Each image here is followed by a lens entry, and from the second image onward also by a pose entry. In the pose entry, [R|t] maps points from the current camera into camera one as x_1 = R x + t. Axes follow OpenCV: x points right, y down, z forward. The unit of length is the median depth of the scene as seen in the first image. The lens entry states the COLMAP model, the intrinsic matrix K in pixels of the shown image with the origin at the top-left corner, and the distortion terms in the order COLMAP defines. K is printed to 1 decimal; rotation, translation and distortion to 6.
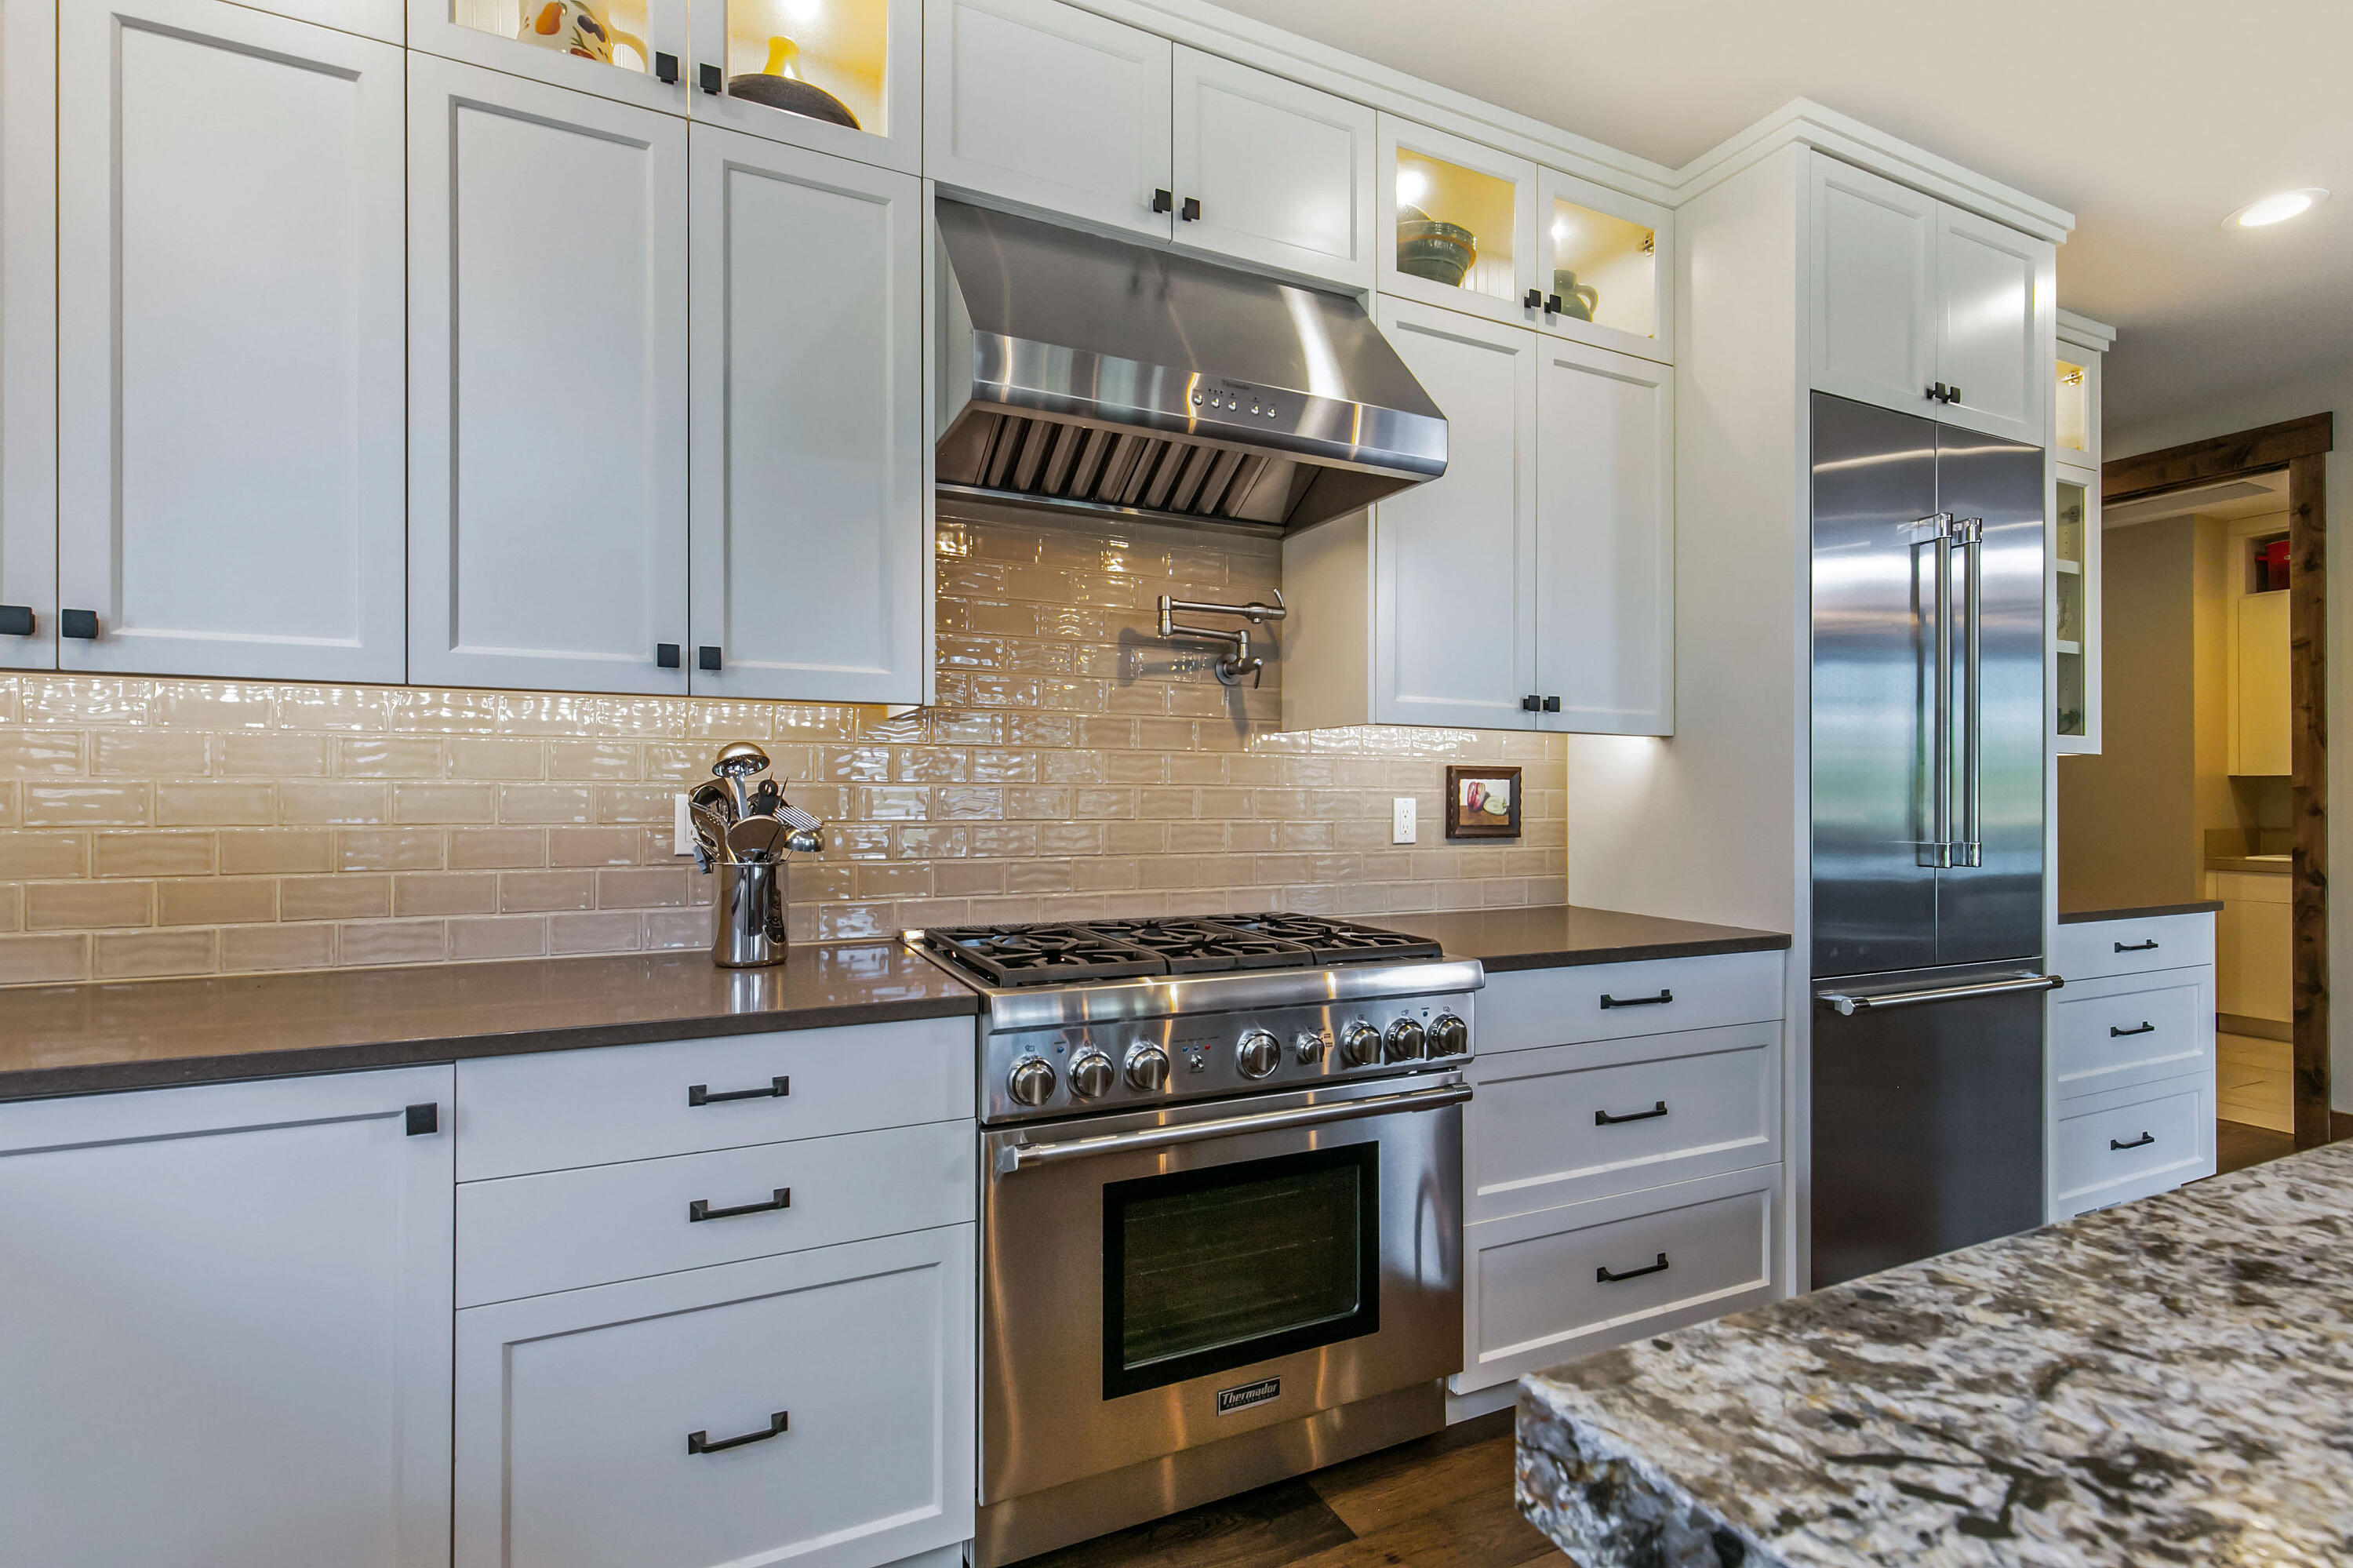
lens RADIAL K [[1100.8, 0, 1100.9], [0, 1100.8, 789.7], [0, 0, 1]] dist [0.010321, -0.000939]
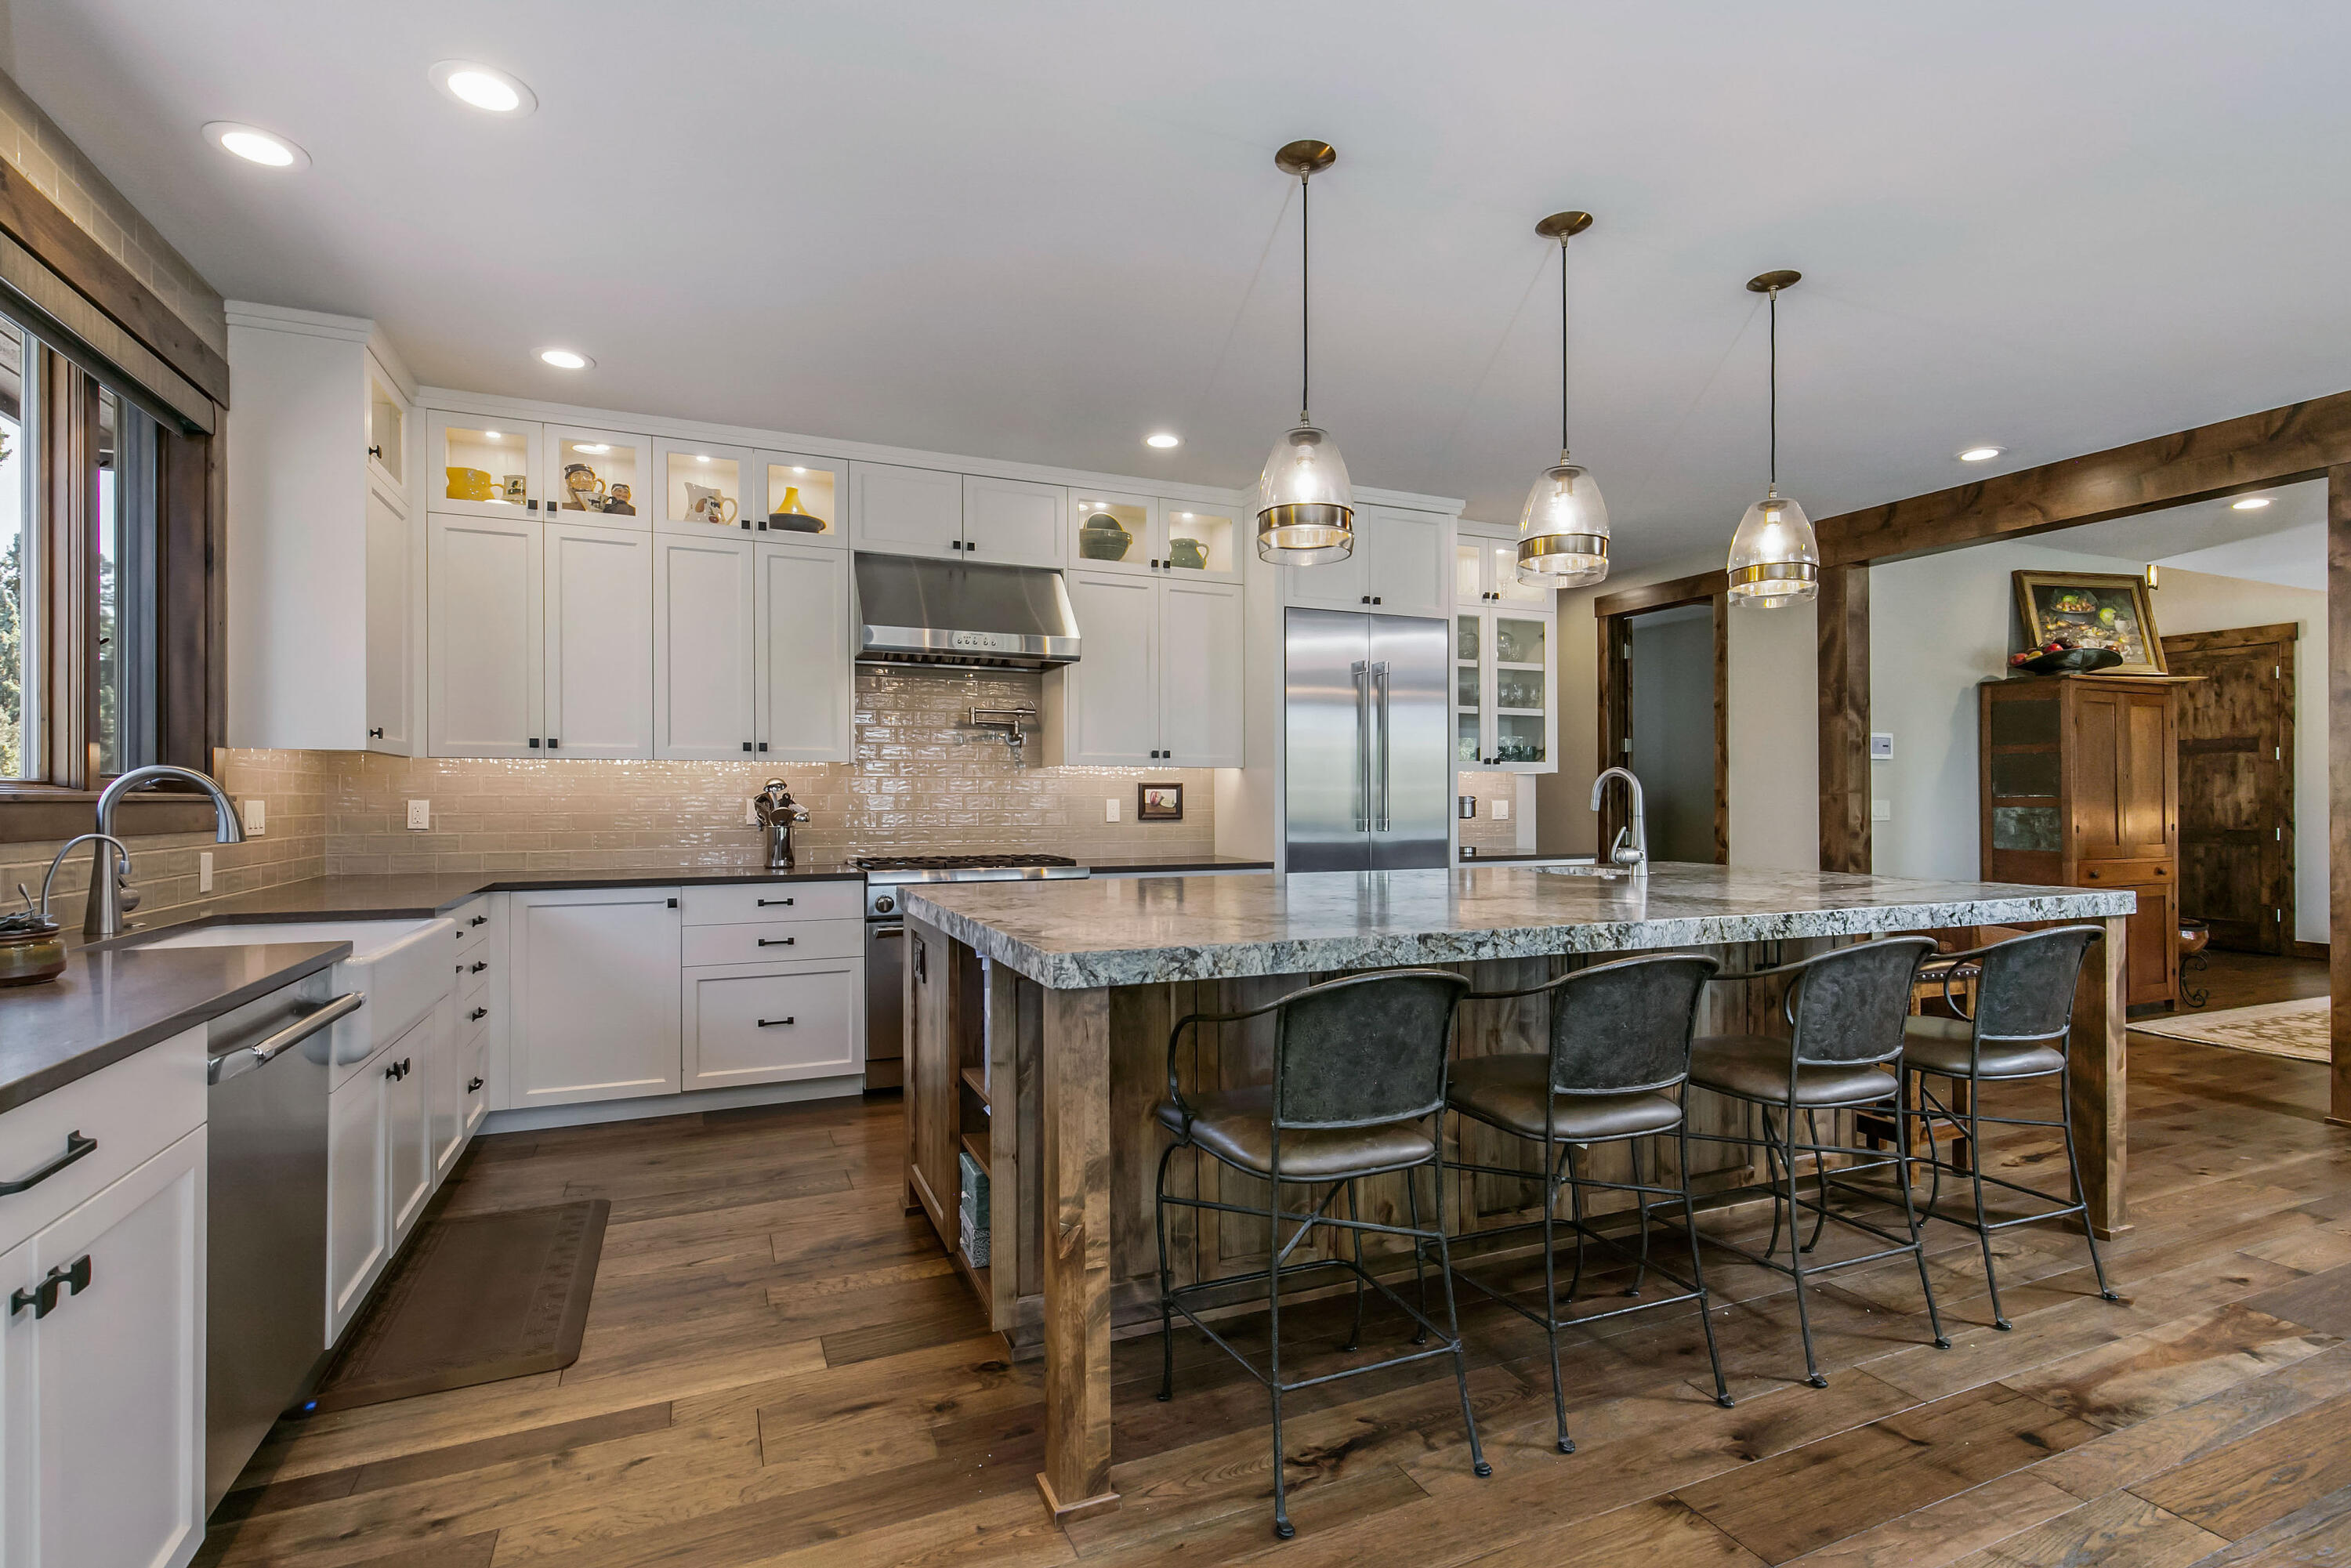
lens RADIAL K [[1099.8, 0, 1186.8], [0, 1099.8, 789.0], [0, 0, 1]] dist [0.010321, -0.000939]
pose [[0.998871, -0.007582, 0.046904, 0.426138], [0.007999, 0.999930, -0.008691, 0.009340], [-0.046835, 0.009056, 0.998862, -1.341232]]
